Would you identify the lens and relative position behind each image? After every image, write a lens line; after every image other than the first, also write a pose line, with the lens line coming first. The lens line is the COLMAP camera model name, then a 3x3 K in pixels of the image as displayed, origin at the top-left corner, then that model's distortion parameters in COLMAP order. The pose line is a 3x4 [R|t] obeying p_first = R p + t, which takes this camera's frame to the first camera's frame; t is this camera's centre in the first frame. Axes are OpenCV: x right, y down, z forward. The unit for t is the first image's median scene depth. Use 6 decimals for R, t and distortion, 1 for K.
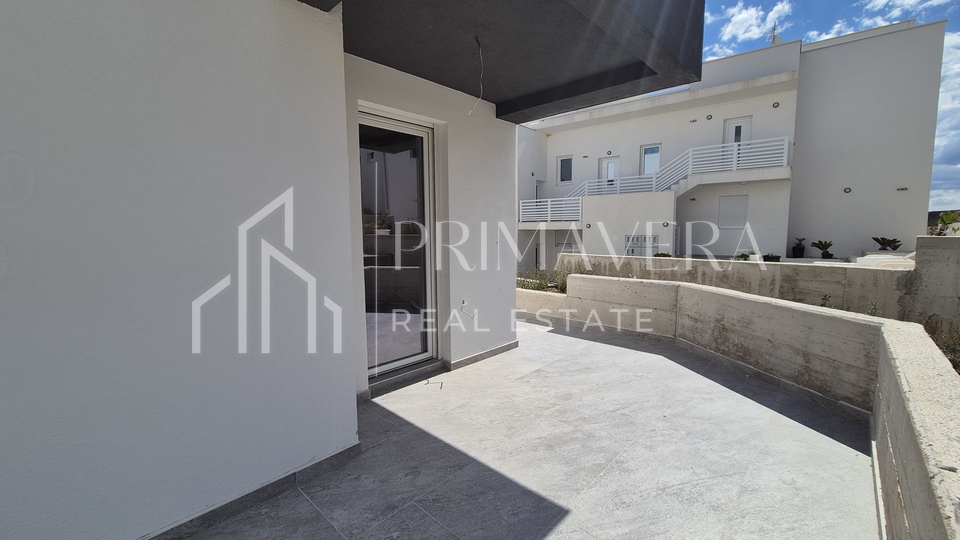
lens RADIAL K [[393.0, 0, 483.9], [0, 393.0, 265.5], [0, 0, 1]] dist [0.005079, -0.000040]
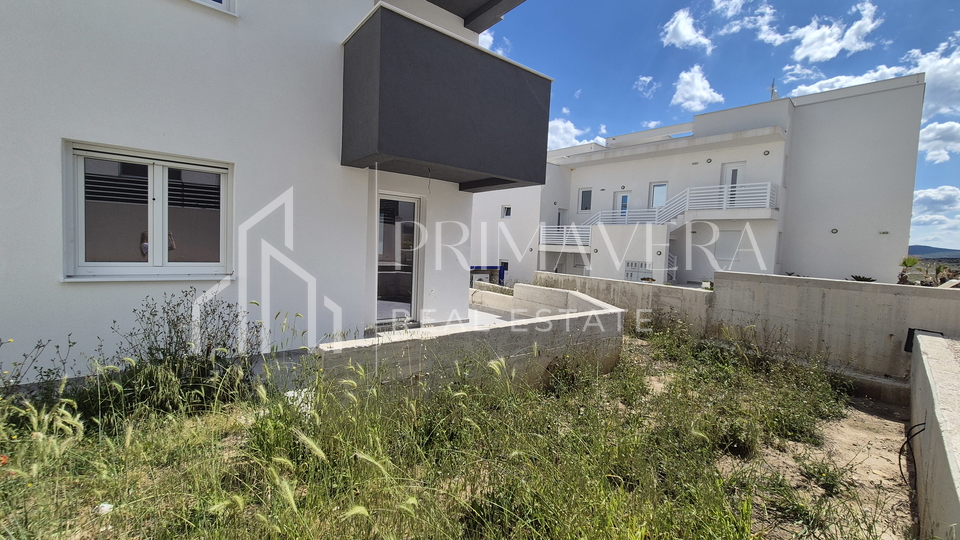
lens RADIAL K [[393.0, 0, 483.9], [0, 393.0, 265.5], [0, 0, 1]] dist [0.005079, -0.000040]
pose [[0.988041, 0.058438, -0.142686, 0.114935], [-0.064087, 0.997319, -0.035313, 0.005830], [0.140240, 0.044035, 0.989138, -0.205336]]
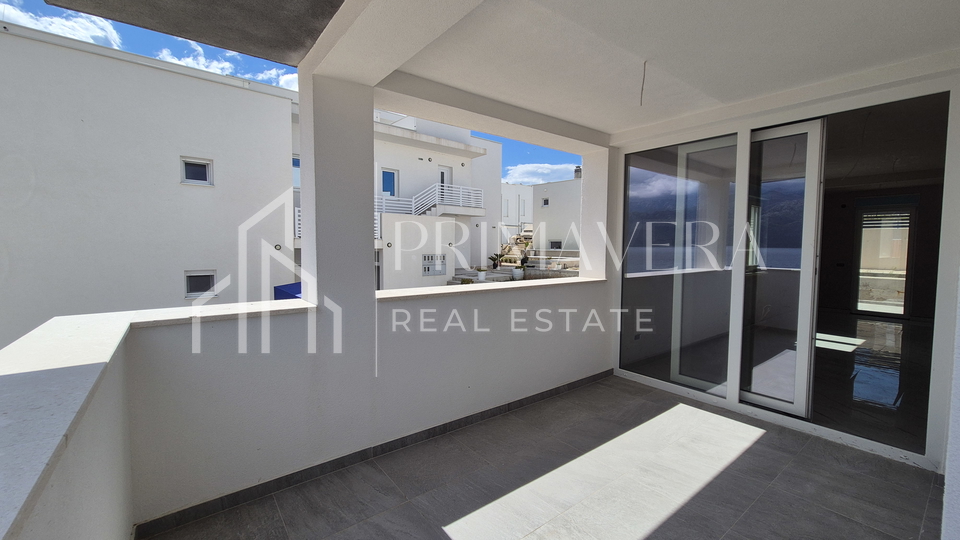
lens RADIAL K [[393.0, 0, 483.9], [0, 393.0, 265.5], [0, 0, 1]] dist [0.005079, -0.000040]
pose [[0.173539, -0.044767, 0.983809, -0.672630], [0.080269, 0.996286, 0.031176, -0.066660], [-0.981550, 0.073559, 0.176488, 0.656421]]
